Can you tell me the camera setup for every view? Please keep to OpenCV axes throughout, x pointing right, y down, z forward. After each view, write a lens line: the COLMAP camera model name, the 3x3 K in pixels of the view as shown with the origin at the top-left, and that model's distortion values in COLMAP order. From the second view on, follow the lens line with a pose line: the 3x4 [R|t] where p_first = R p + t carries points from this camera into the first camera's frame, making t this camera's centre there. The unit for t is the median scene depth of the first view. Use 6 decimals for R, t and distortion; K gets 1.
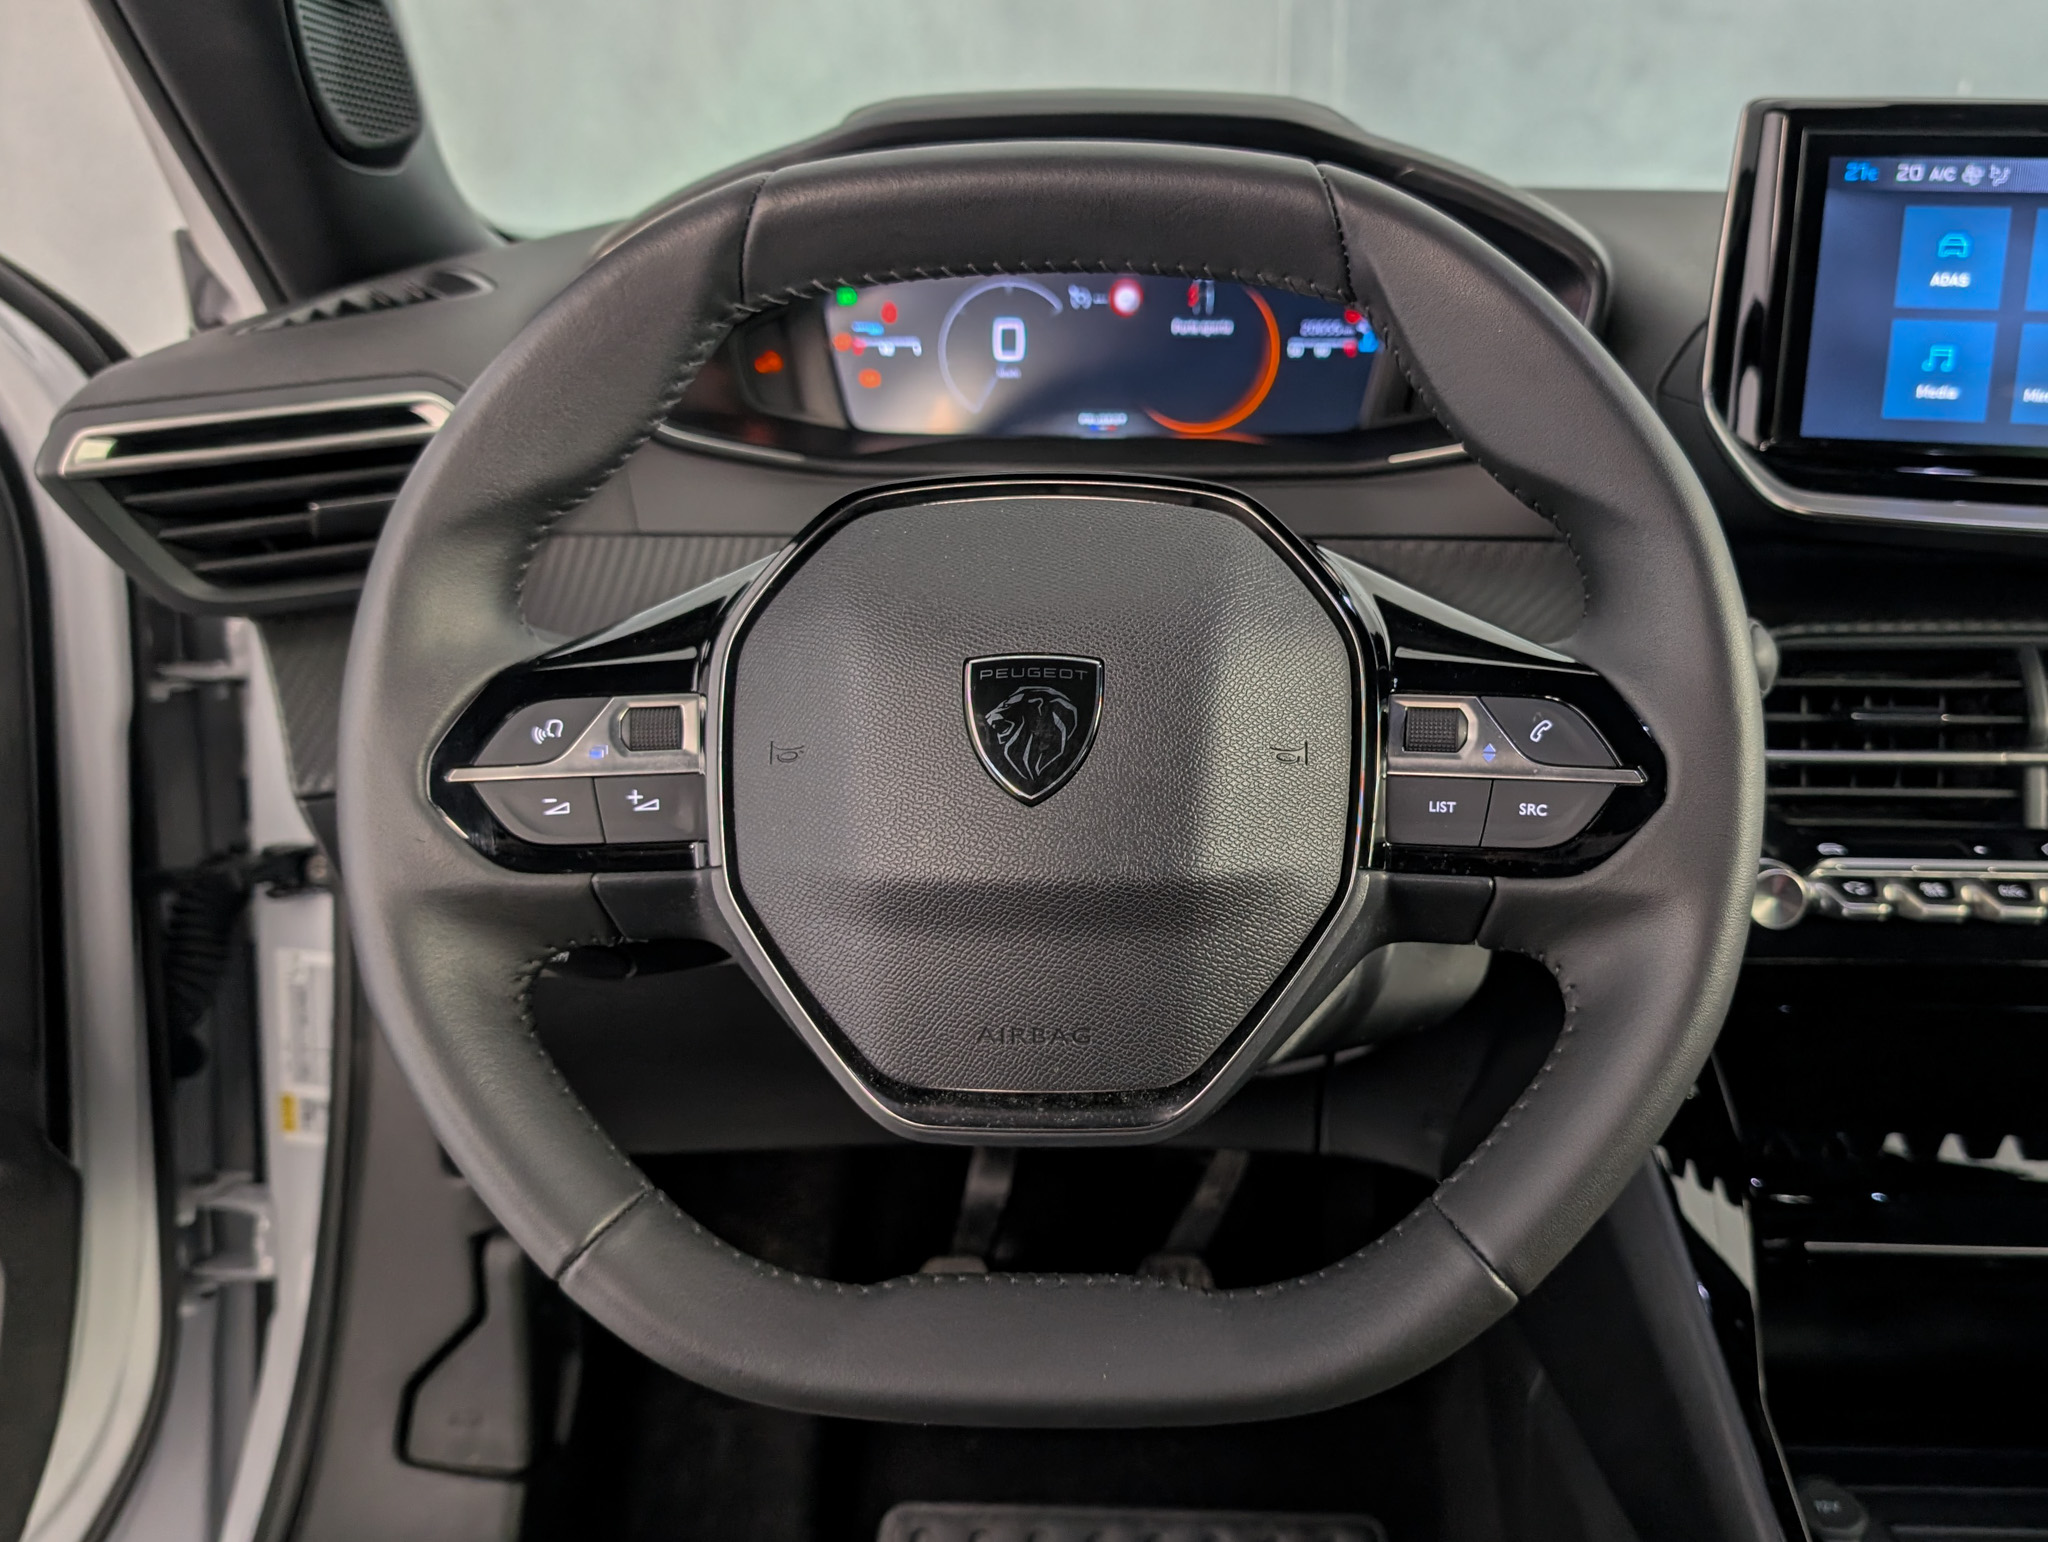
lens RADIAL K [[1880.0, 0, 1103.9], [0, 1880.0, 767.7], [0, 0, 1]] dist [-0.000979, -0.004313]
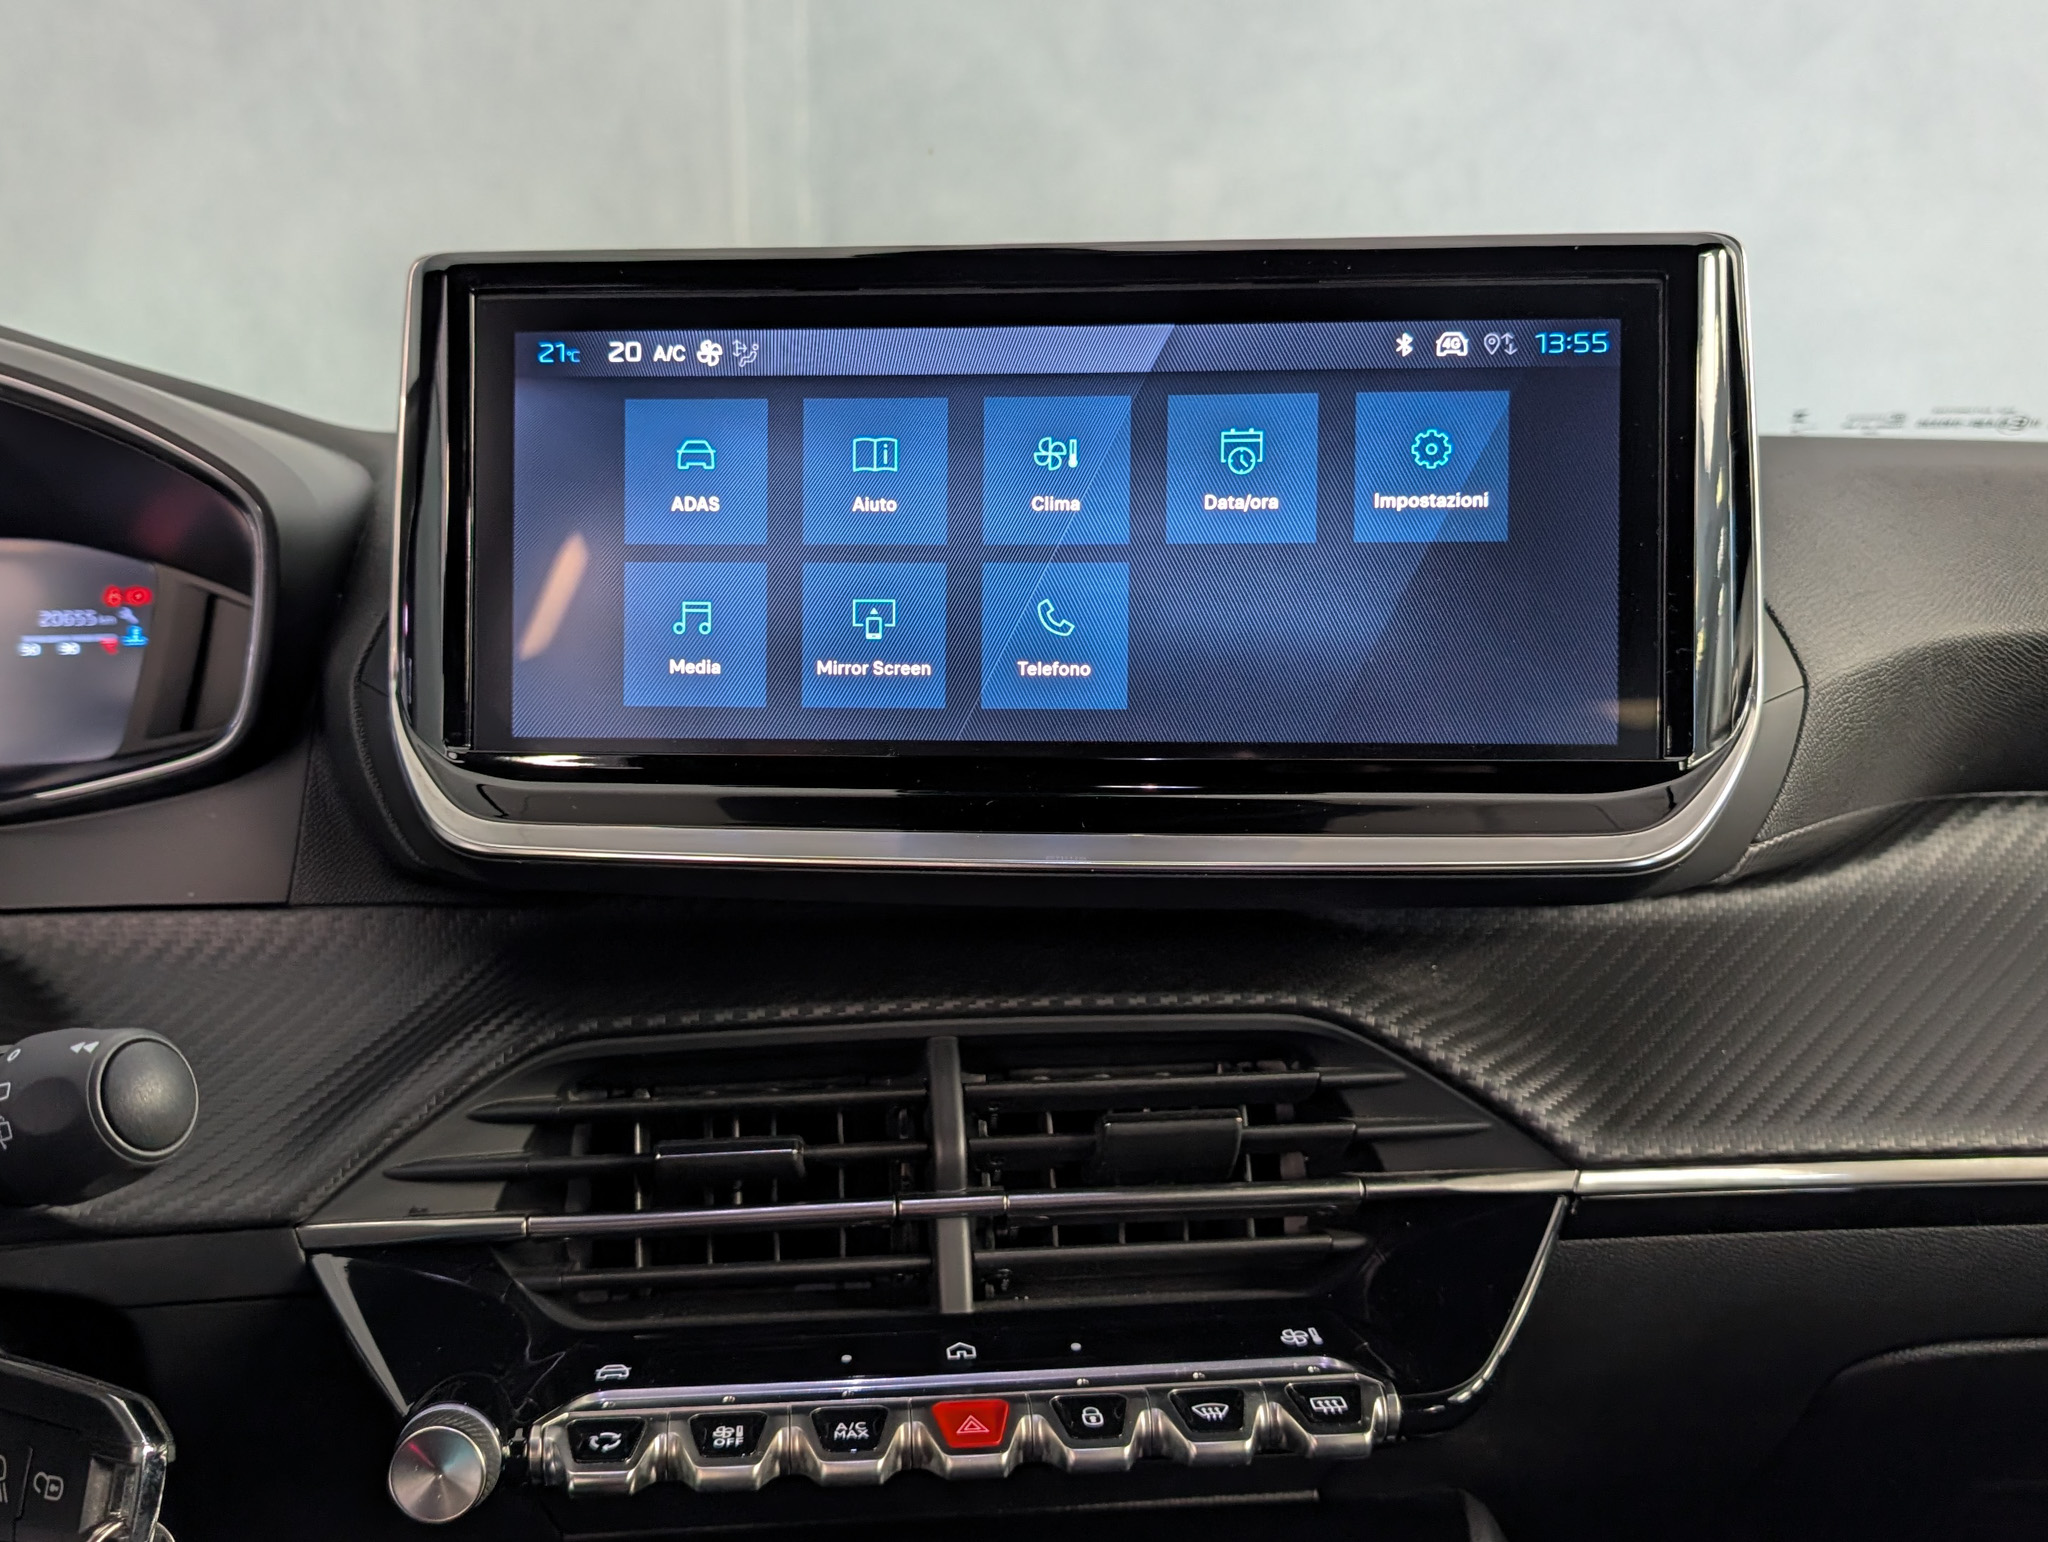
lens RADIAL K [[2108.8, 0, 963.6], [0, 2108.8, 771.3], [0, 0, 1]] dist [0.105357, -0.426315]
pose [[0.992827, -0.031624, 0.115298, 0.457591], [0.052620, 0.981537, -0.183890, -0.019197], [-0.107354, 0.188638, 0.976161, 0.264333]]
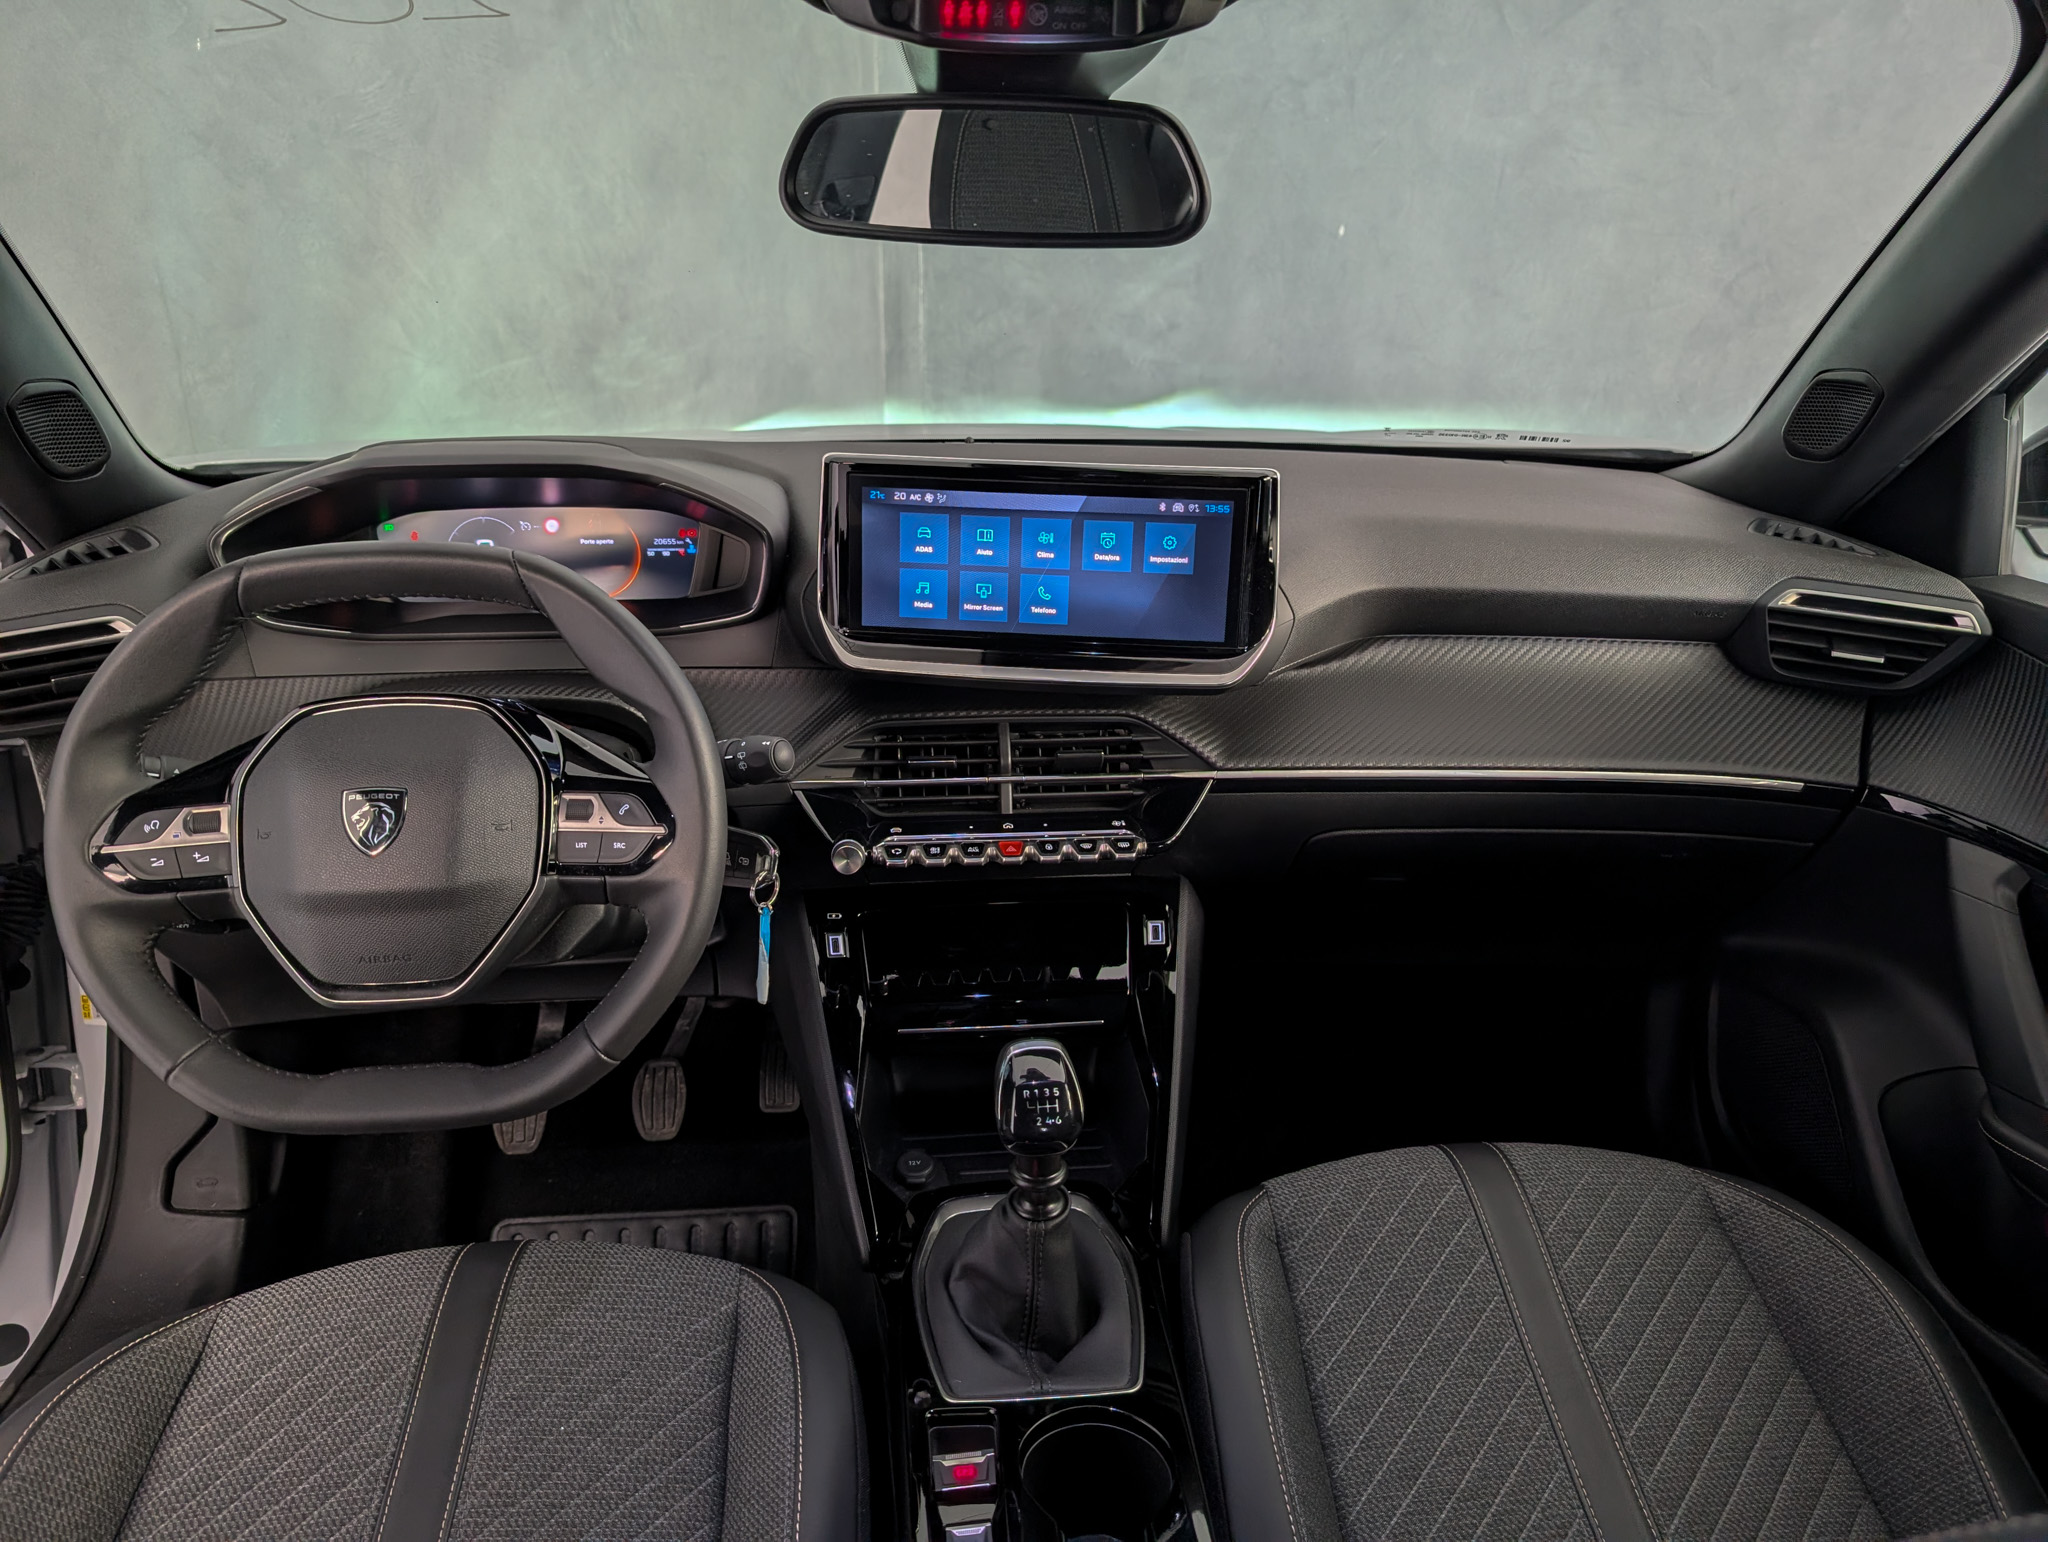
lens RADIAL K [[1477.3, 0, 1037.7], [0, 1477.3, 758.8], [0, 0, 1]] dist [0.036257, -0.051079]
pose [[0.991515, -0.037230, 0.124549, 0.367693], [0.031307, 0.998299, 0.049184, -0.110290], [-0.126168, -0.044867, 0.990994, -0.590508]]
